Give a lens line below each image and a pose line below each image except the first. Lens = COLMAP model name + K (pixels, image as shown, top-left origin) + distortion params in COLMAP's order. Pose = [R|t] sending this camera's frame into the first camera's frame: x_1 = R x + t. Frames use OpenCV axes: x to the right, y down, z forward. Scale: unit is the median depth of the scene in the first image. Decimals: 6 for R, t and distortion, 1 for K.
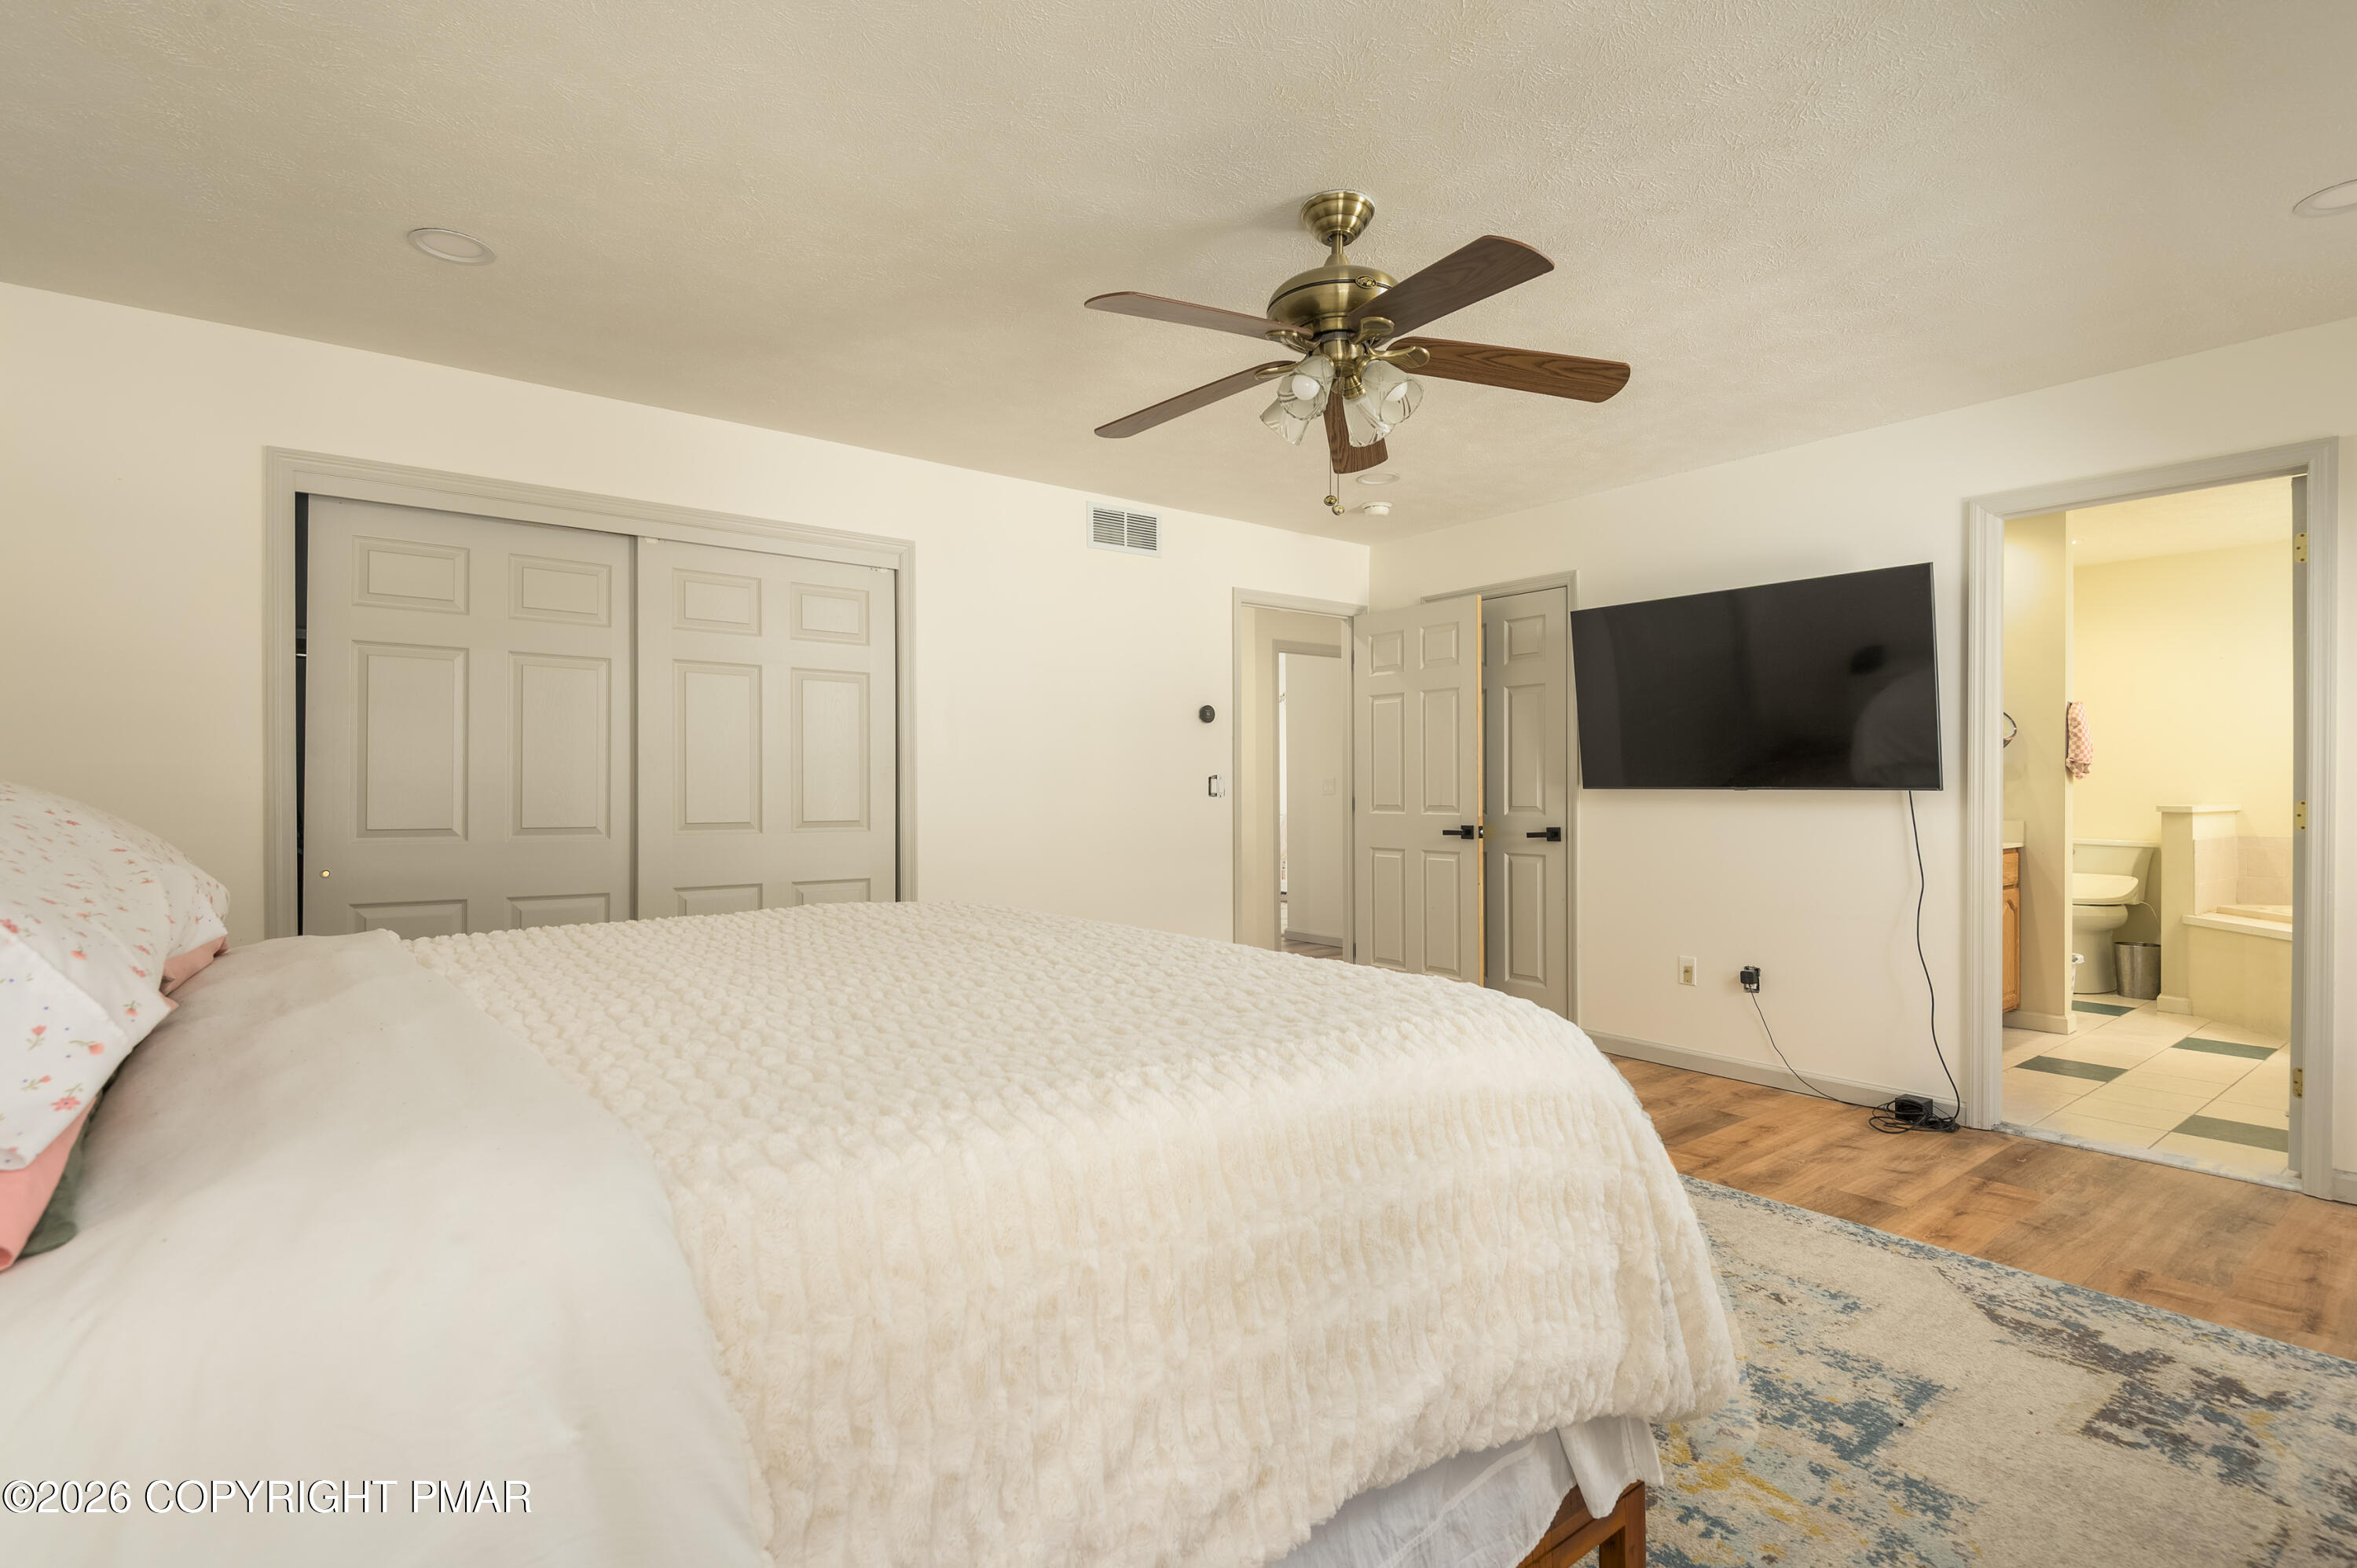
lens RADIAL K [[1181.7, 0, 1182.9], [0, 1181.7, 802.1], [0, 0, 1]] dist [0.002579, 0.000170]
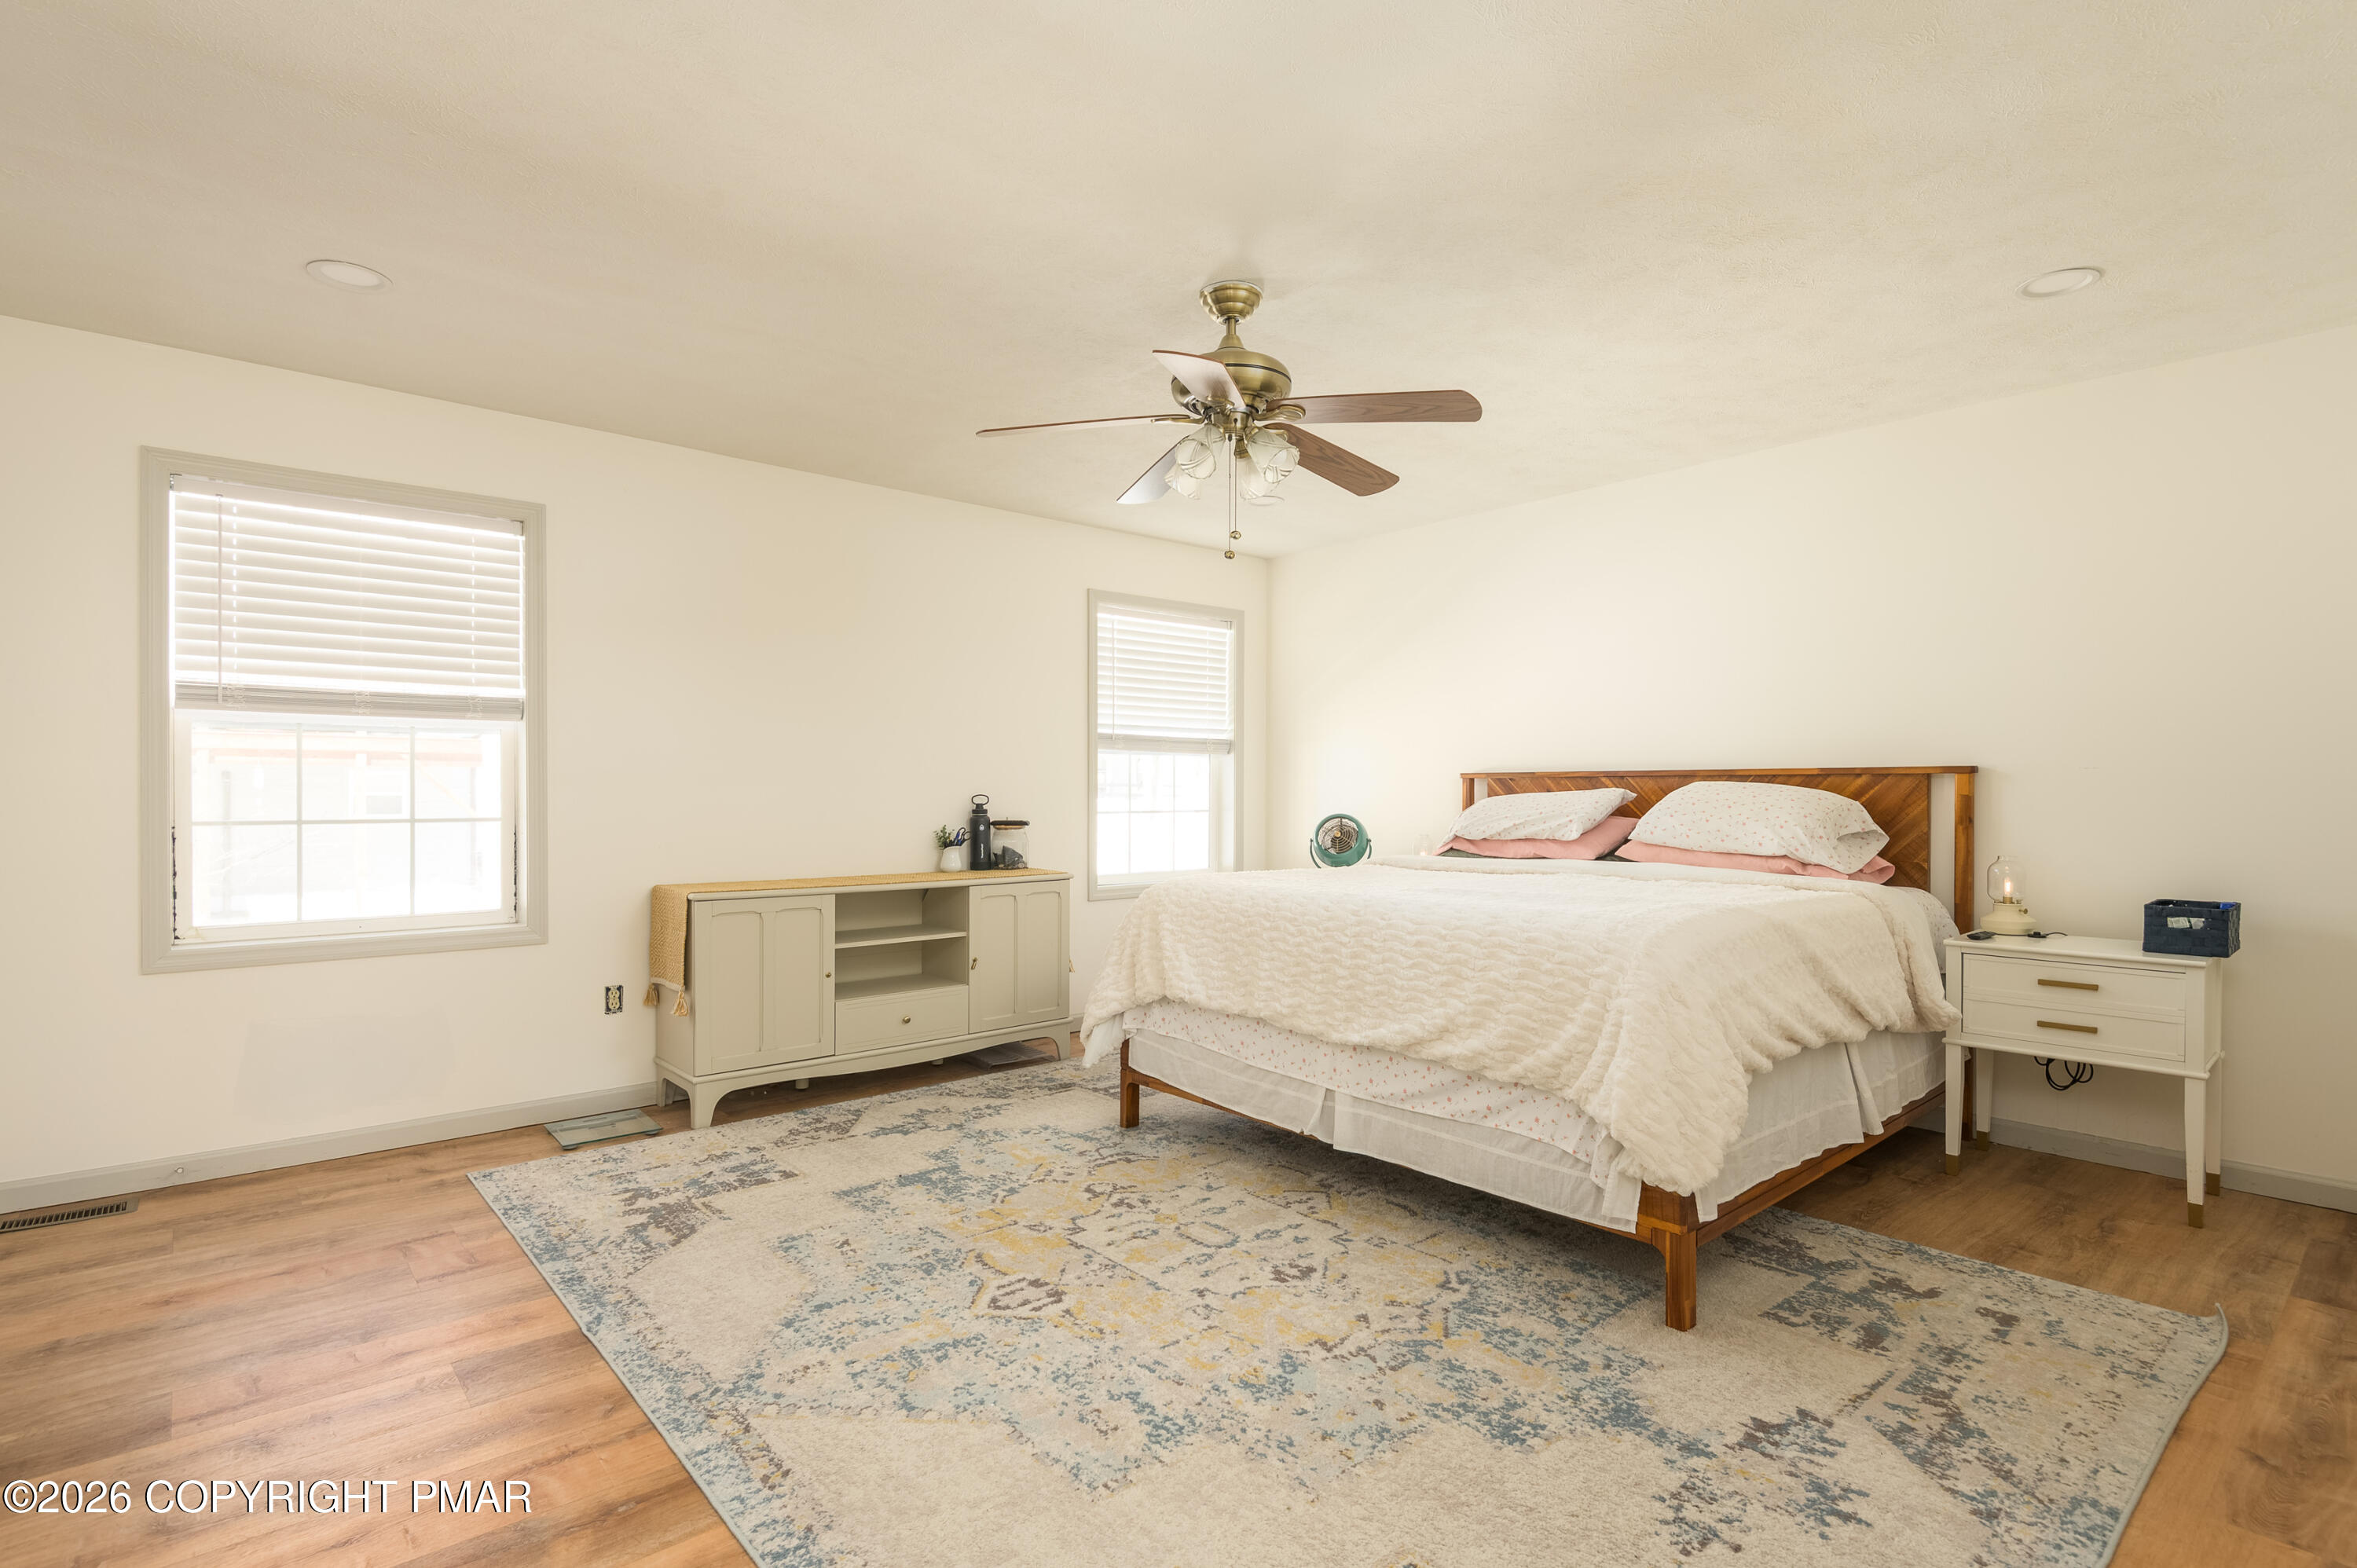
lens RADIAL K [[1181.7, 0, 1178.1], [0, 1181.7, 789.8], [0, 0, 1]] dist [0.002579, 0.000170]
pose [[-0.999075, 0.002170, -0.042938, 0.269408], [0.001507, 0.999879, 0.015462, -0.035973], [0.042967, 0.015383, -0.998958, 2.478009]]
